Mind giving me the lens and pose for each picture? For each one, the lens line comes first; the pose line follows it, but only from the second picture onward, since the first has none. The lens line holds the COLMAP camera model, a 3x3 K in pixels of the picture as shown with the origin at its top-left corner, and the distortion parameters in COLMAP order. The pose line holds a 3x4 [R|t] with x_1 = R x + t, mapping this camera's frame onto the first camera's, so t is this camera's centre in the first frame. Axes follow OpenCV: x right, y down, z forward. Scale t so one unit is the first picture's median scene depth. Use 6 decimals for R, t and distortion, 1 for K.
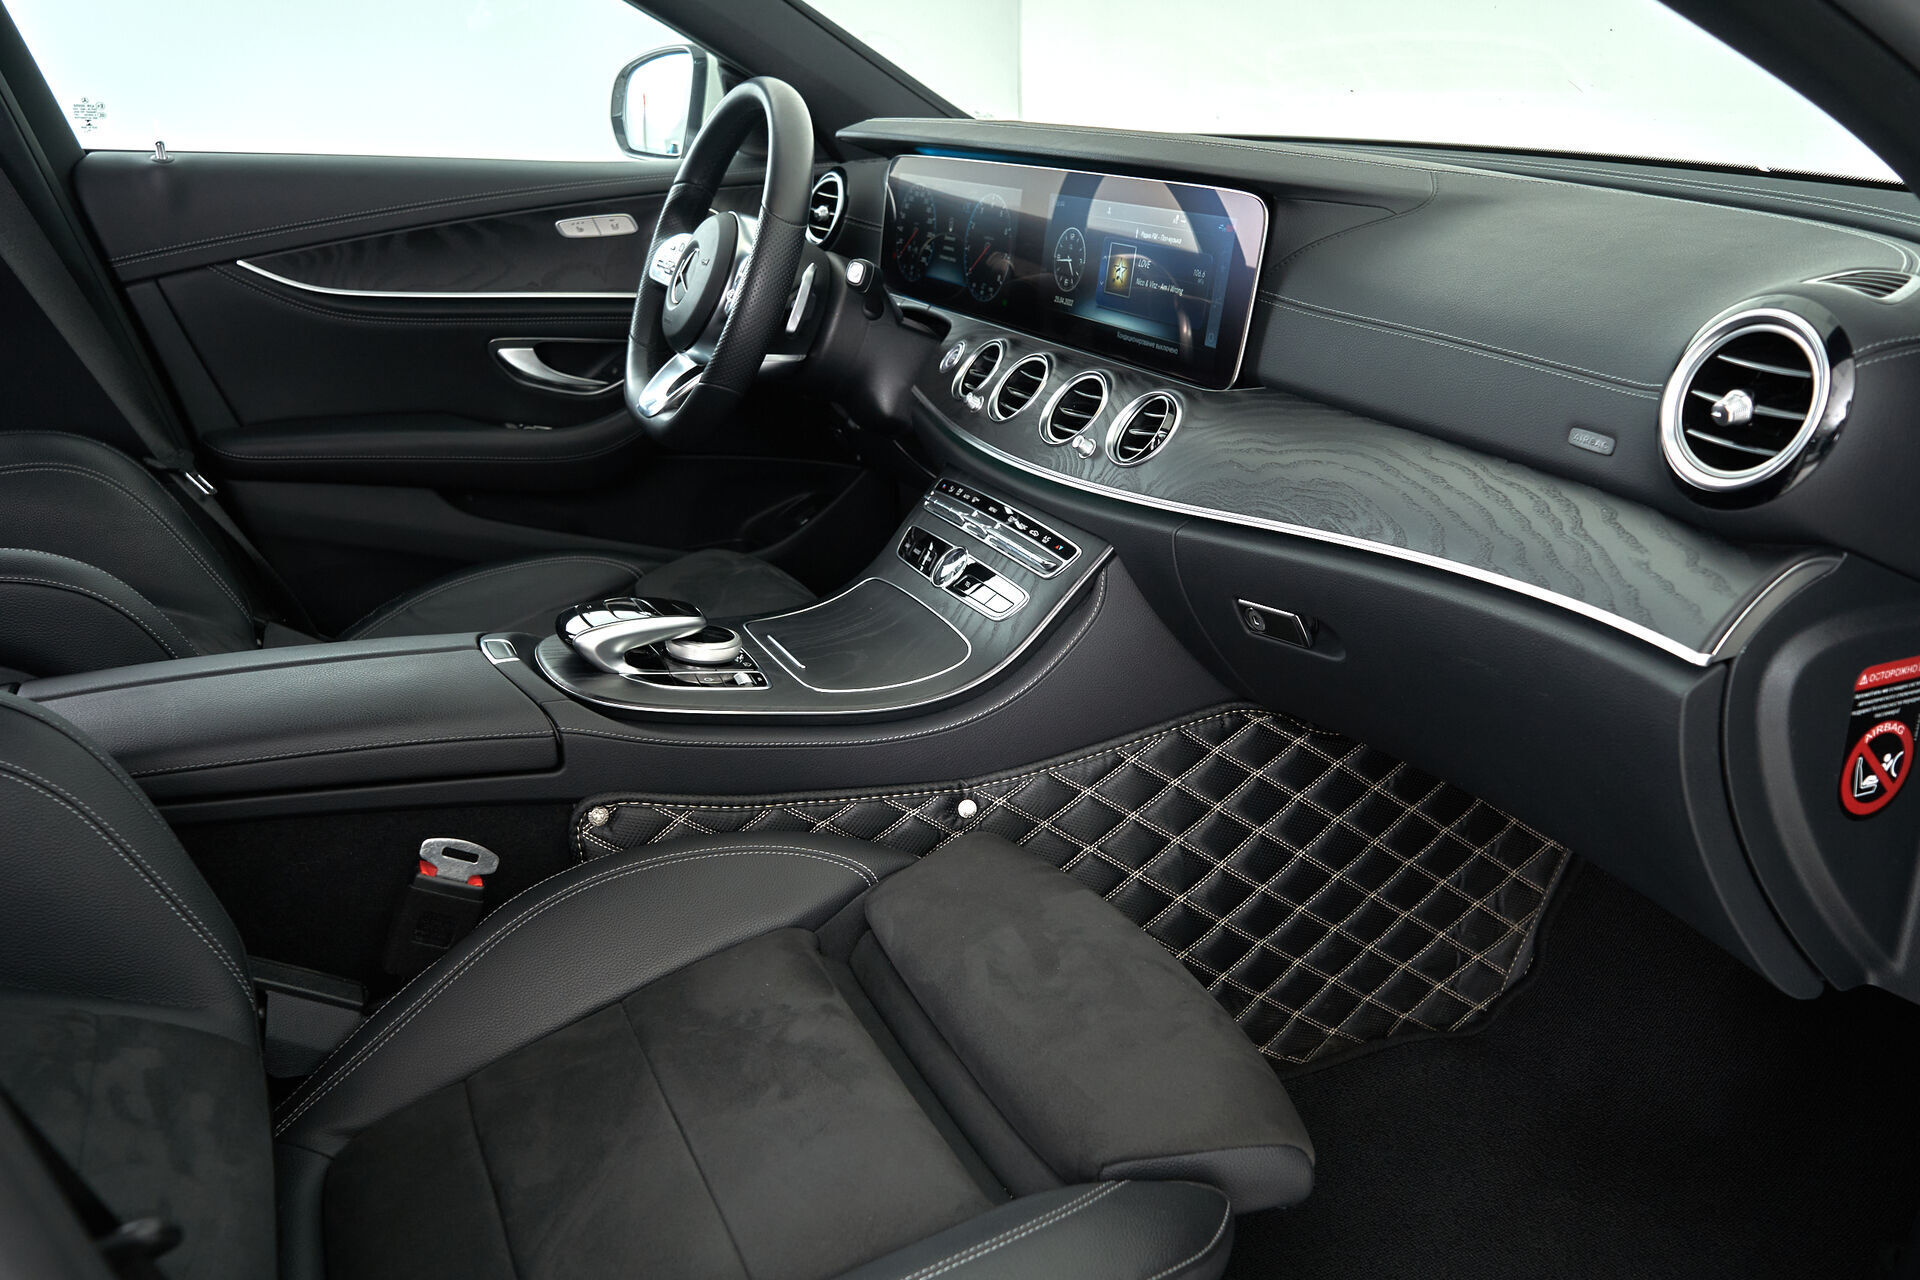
lens RADIAL K [[1566.4, 0, 946.5], [0, 1566.4, 648.0], [0, 0, 1]] dist [0.023522, -0.031144]
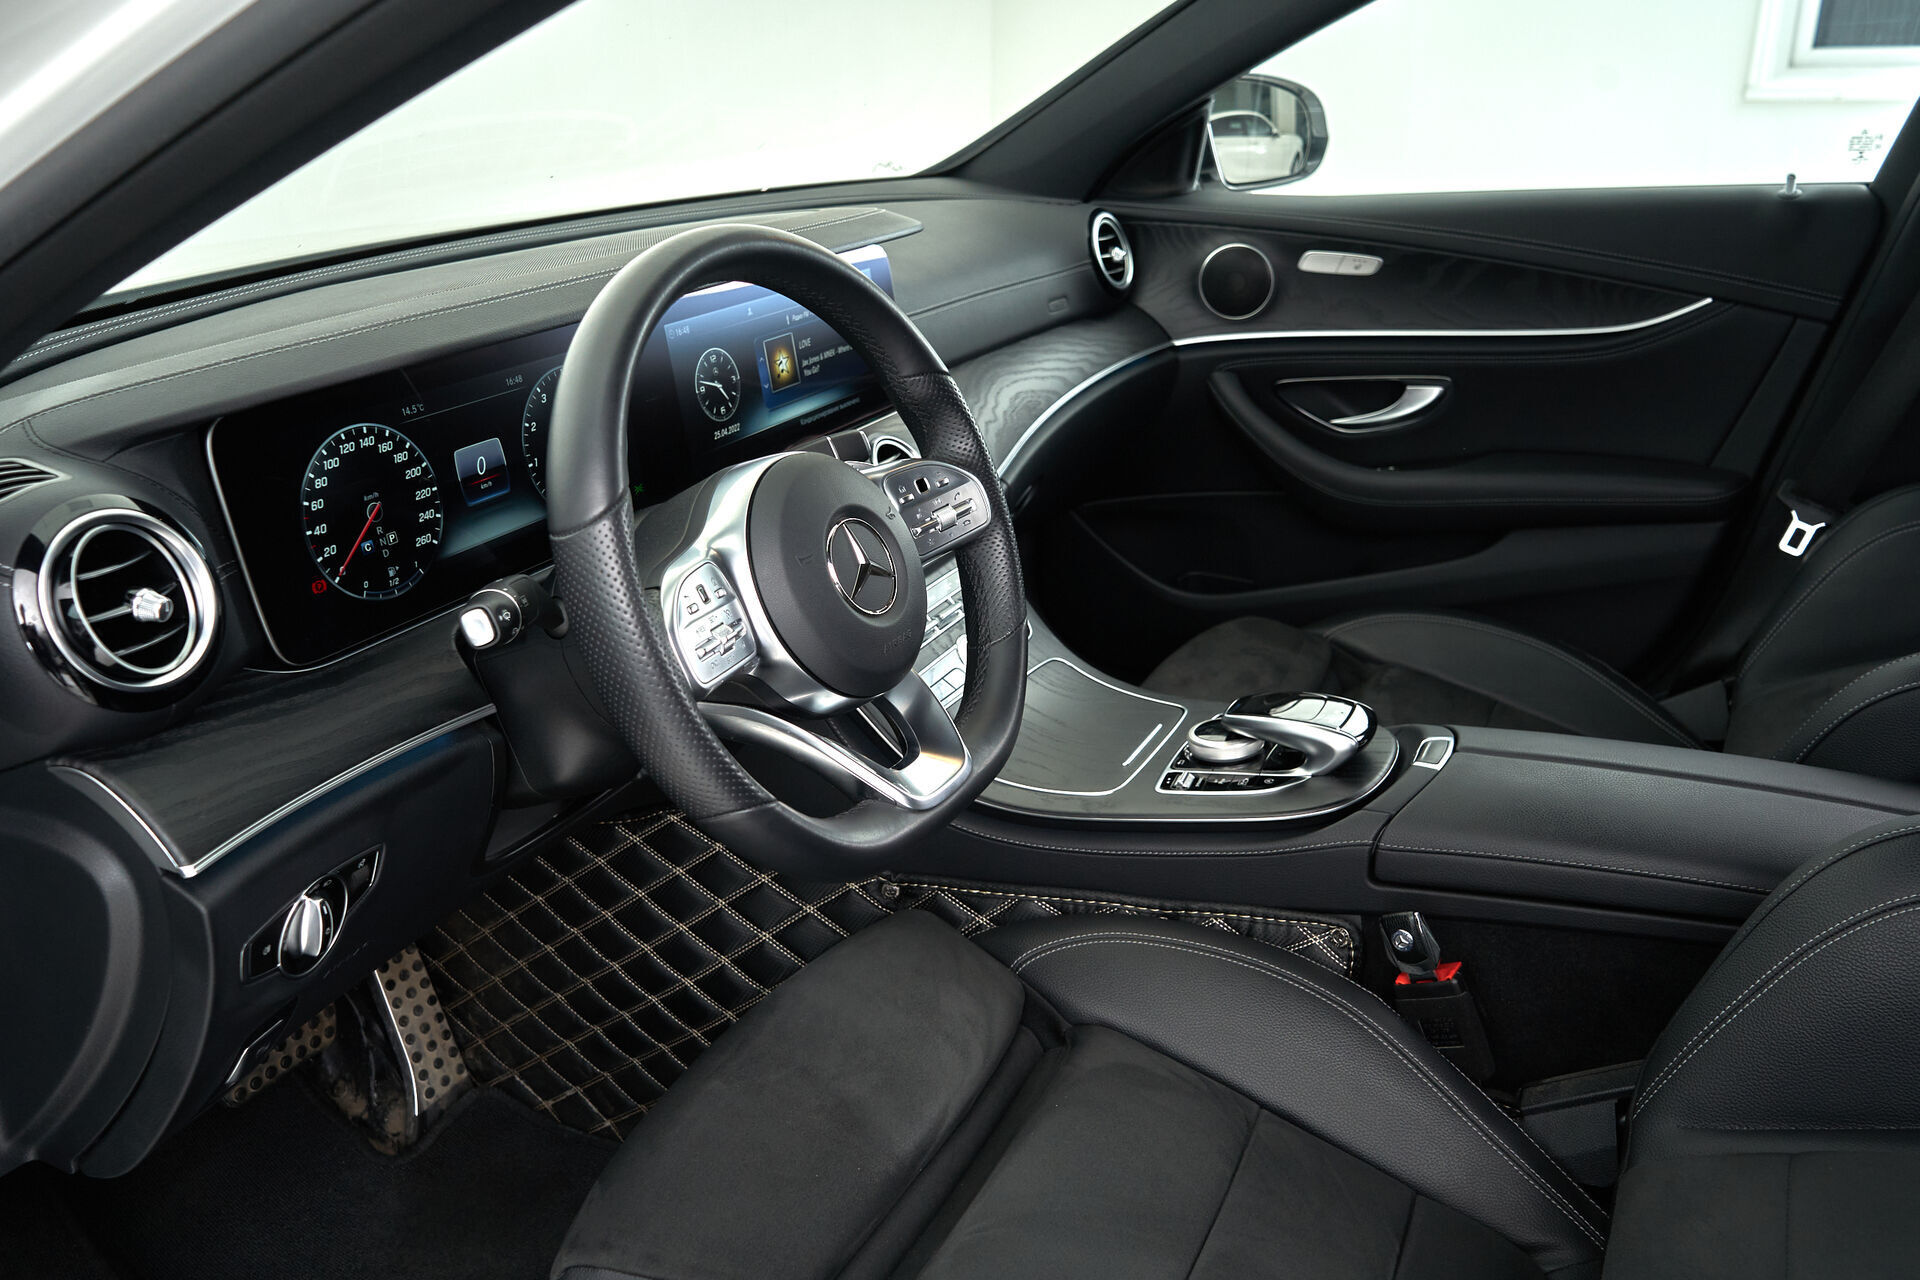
lens RADIAL K [[1566.4, 0, 961.6], [0, 1566.4, 640.4], [0, 0, 1]] dist [0.023522, -0.031144]
pose [[-0.625210, -0.271487, 0.731715, -0.735726], [0.288628, 0.790649, 0.539970, -0.615681], [-0.725125, 0.548788, -0.415963, 1.464381]]
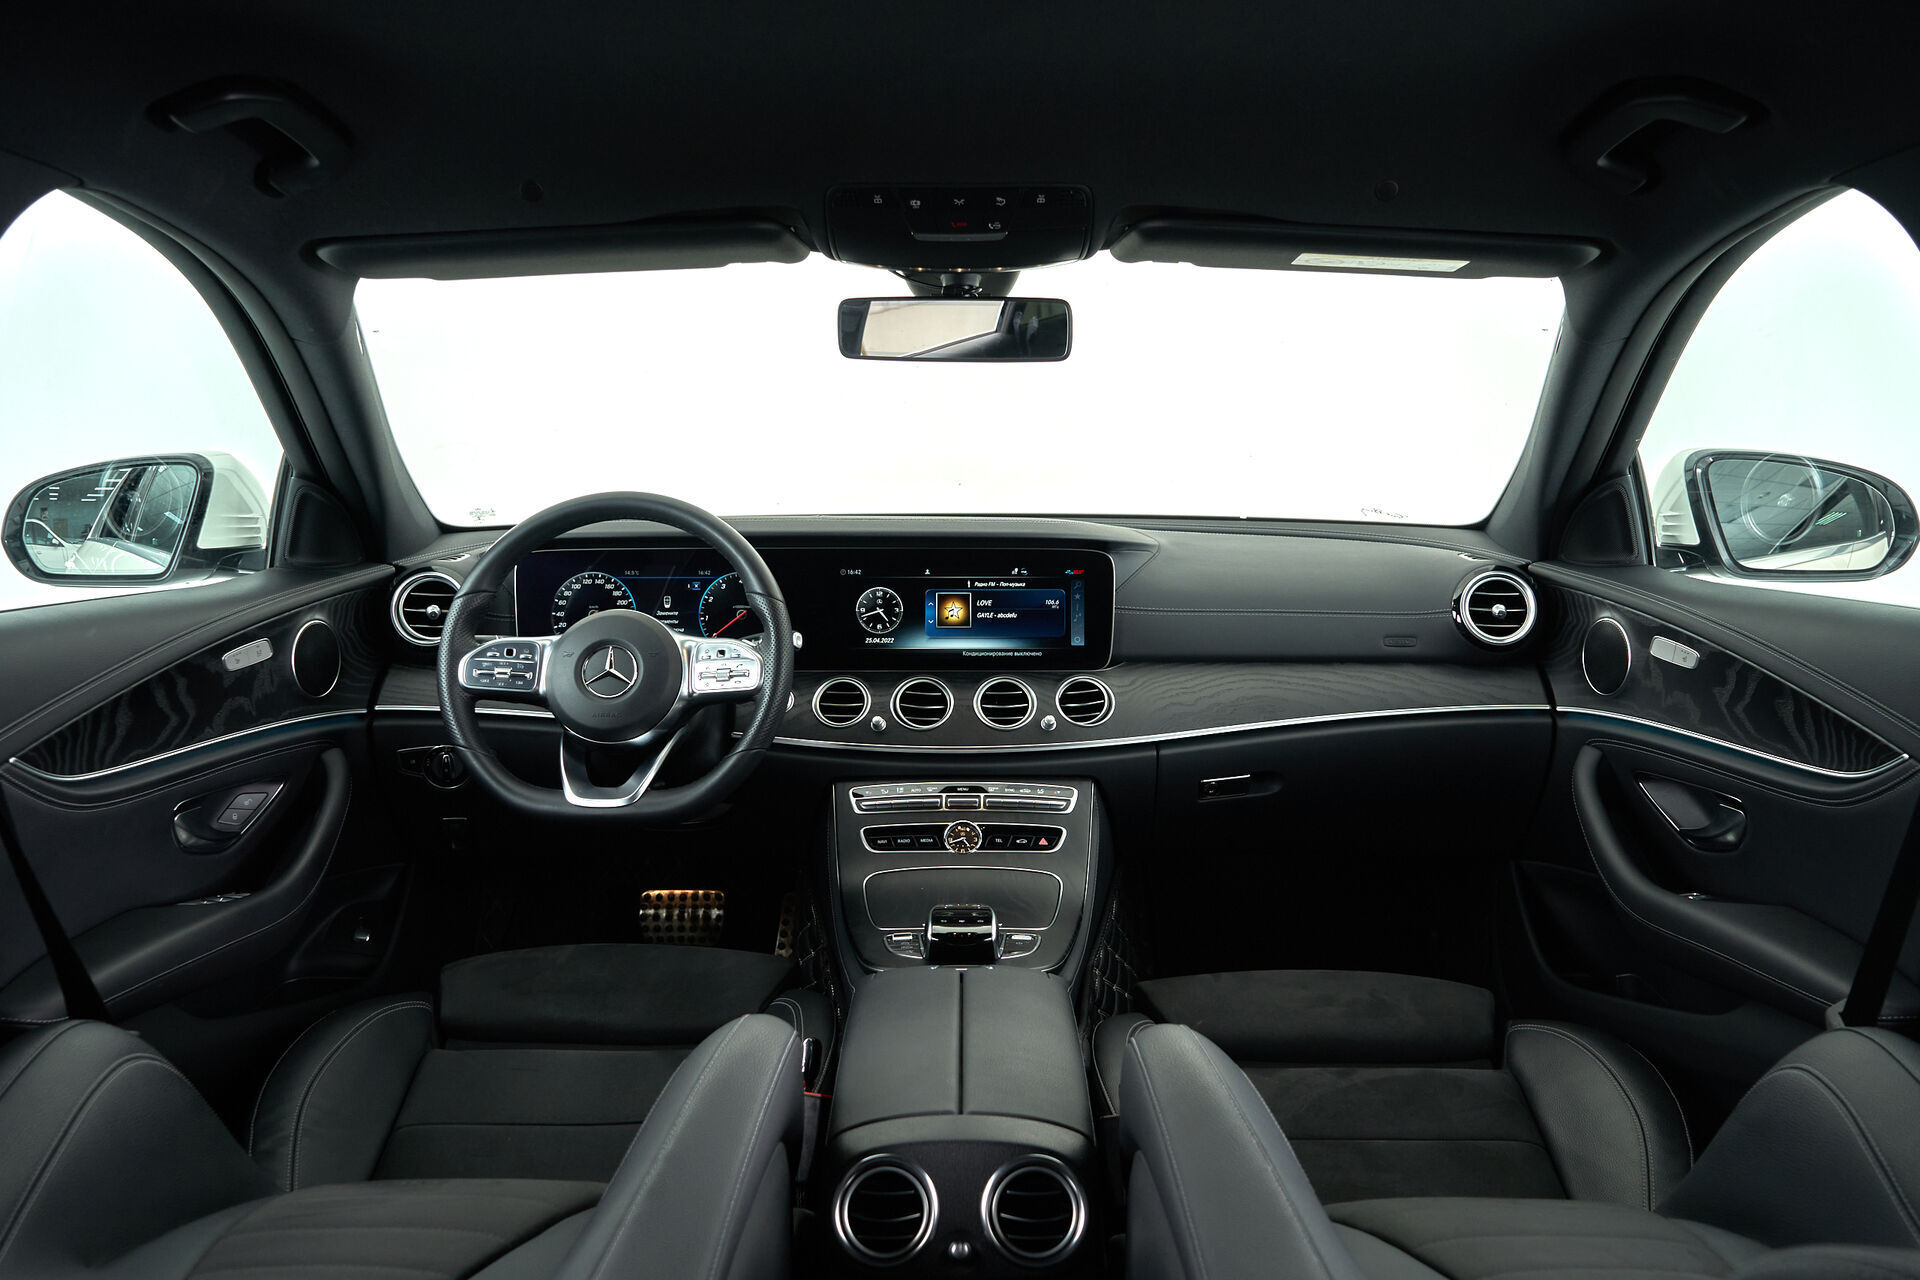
lens RADIAL K [[1566.4, 0, 972.6], [0, 1566.4, 634.6], [0, 0, 1]] dist [0.023522, -0.031144]
pose [[0.419677, -0.127974, 0.898606, -1.212160], [0.311600, 0.950159, -0.010211, -0.206598], [-0.852512, 0.284291, 0.438637, 0.376028]]
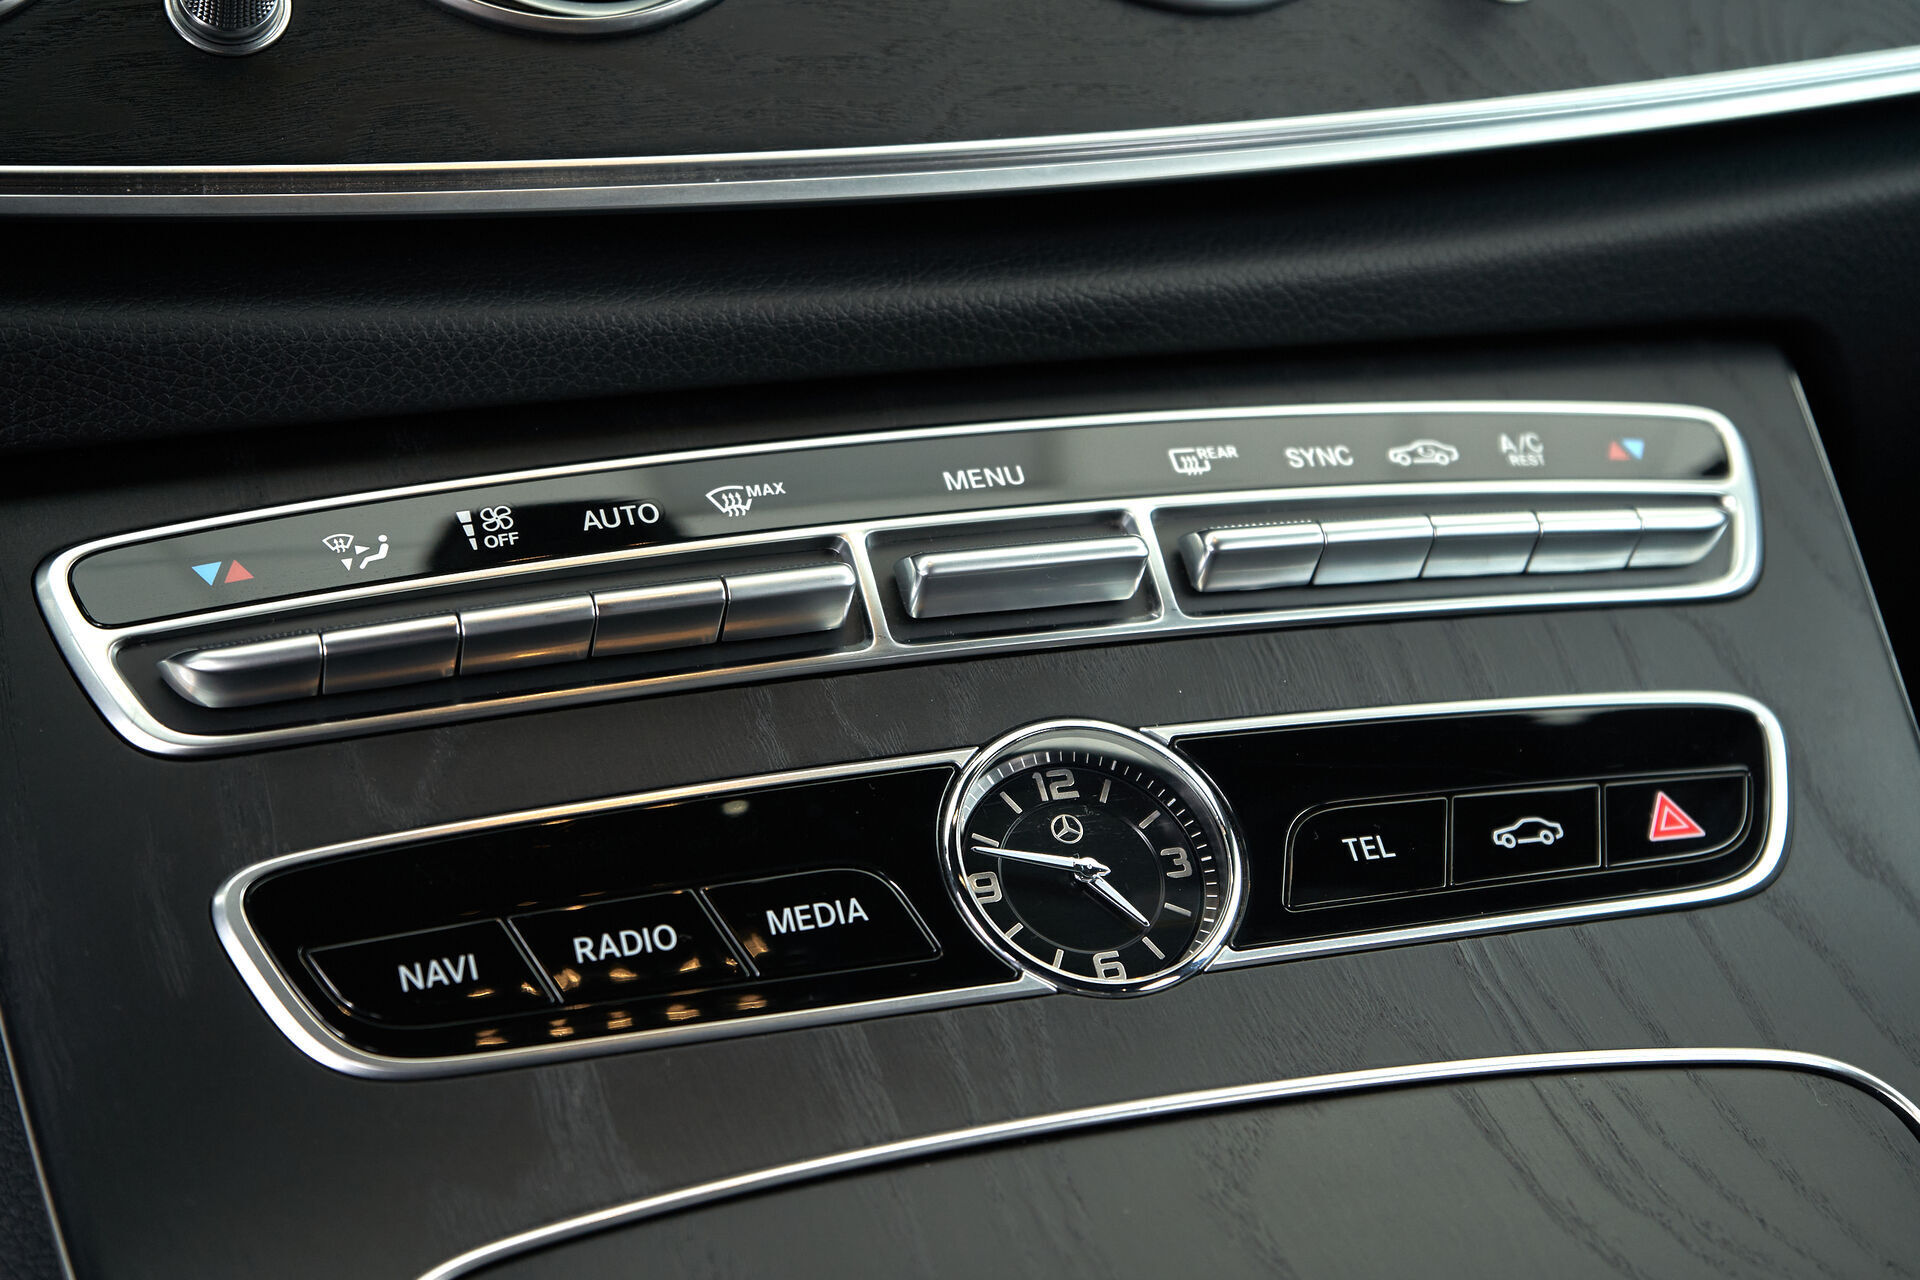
lens RADIAL K [[3587.8, 0, 956.1], [0, 3587.8, 641.4], [0, 0, 1]] dist [-0.001378, 0.000000]
pose [[0.086956, -0.223648, 0.970783, -0.366006], [0.361453, 0.915153, 0.178456, -0.148211], [-0.928327, 0.335374, 0.160416, 0.984348]]
